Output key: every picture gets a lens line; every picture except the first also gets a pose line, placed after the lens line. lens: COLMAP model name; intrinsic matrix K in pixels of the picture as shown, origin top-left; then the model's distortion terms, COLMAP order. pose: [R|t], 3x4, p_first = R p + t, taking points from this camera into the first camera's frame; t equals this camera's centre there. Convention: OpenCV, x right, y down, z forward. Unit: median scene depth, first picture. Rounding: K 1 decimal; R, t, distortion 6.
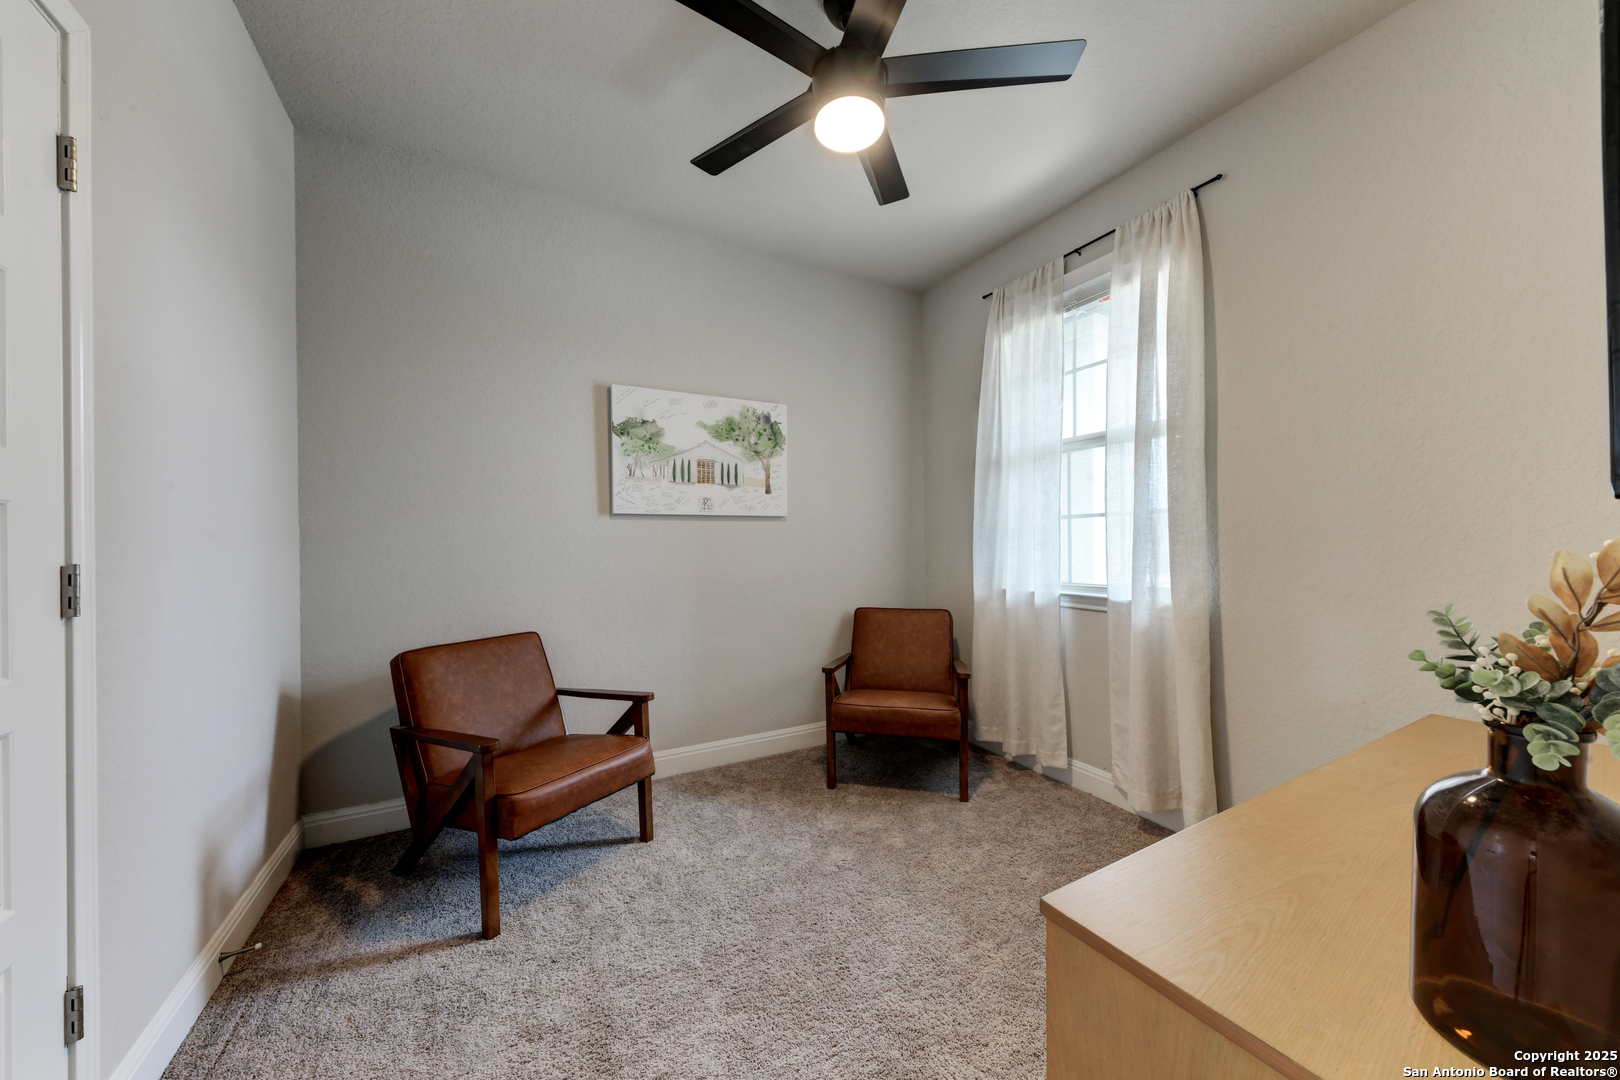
lens RADIAL K [[566.6, 0, 810.0], [0, 566.6, 540.0], [0, 0, 1]] dist [0.009684, -0.002589]
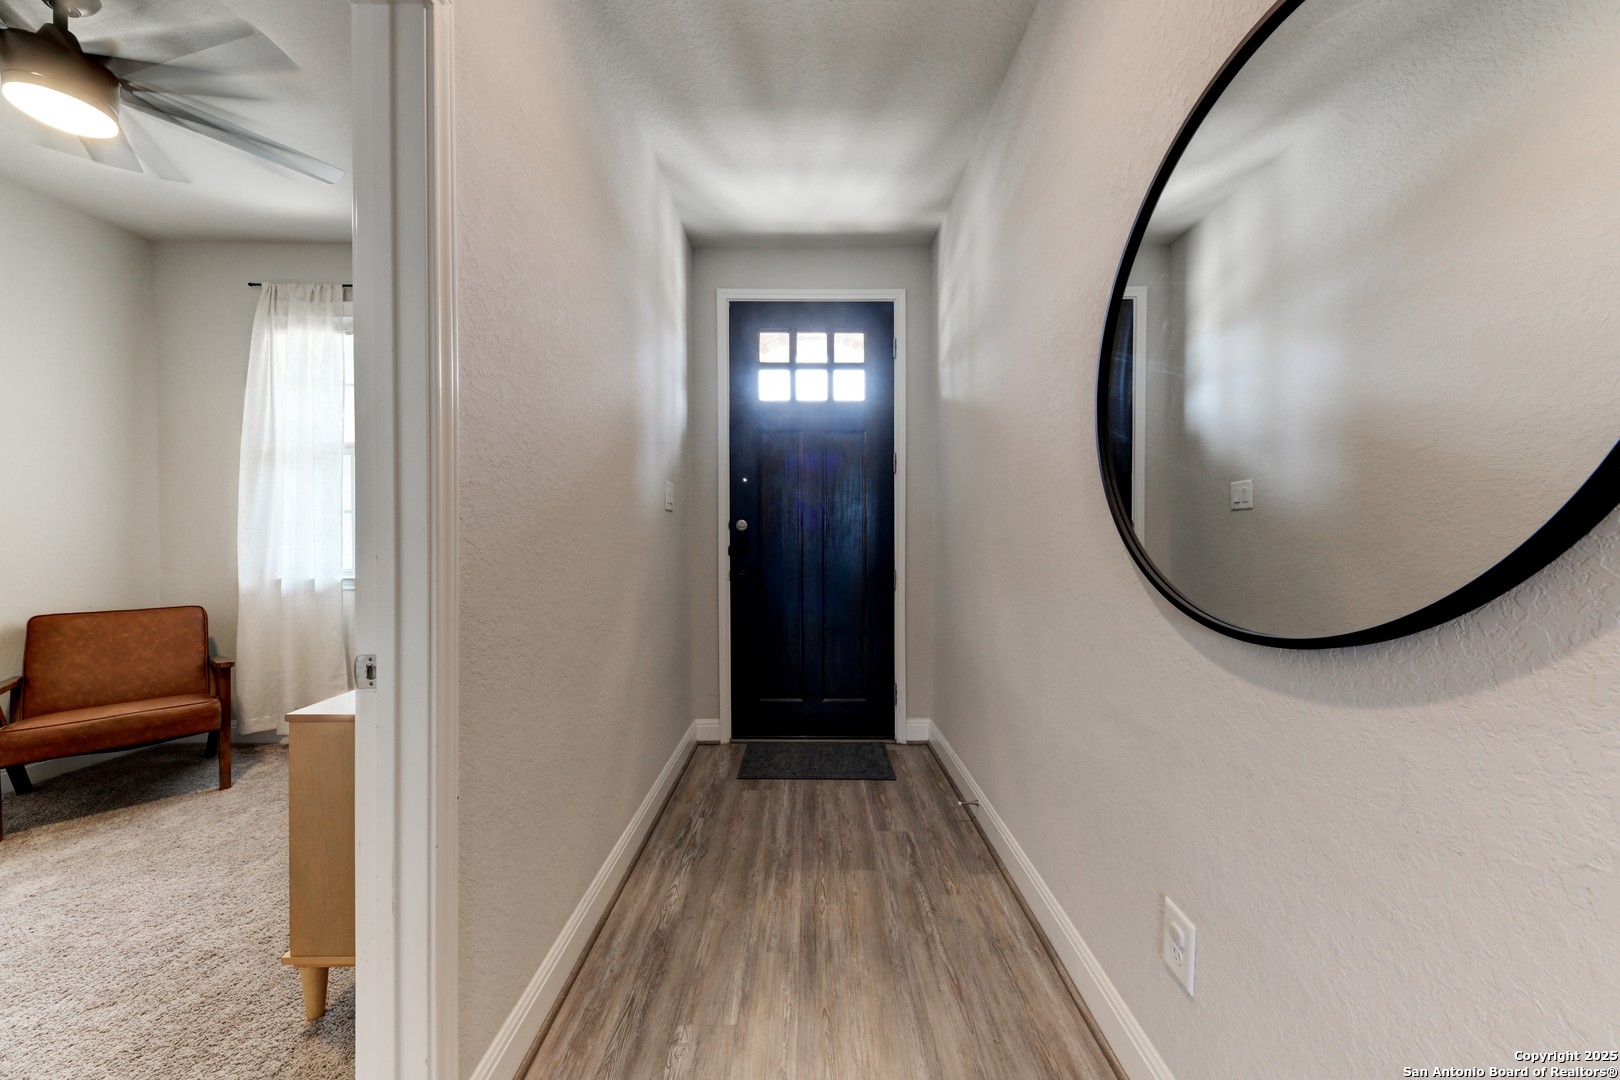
lens RADIAL K [[566.6, 0, 810.0], [0, 566.6, 540.0], [0, 0, 1]] dist [0.009684, -0.002589]
pose [[0.482179, -0.007151, 0.876044, -0.106632], [-0.006918, 0.999904, 0.011969, -0.002835], [-0.876045, -0.011832, 0.482083, -0.369381]]
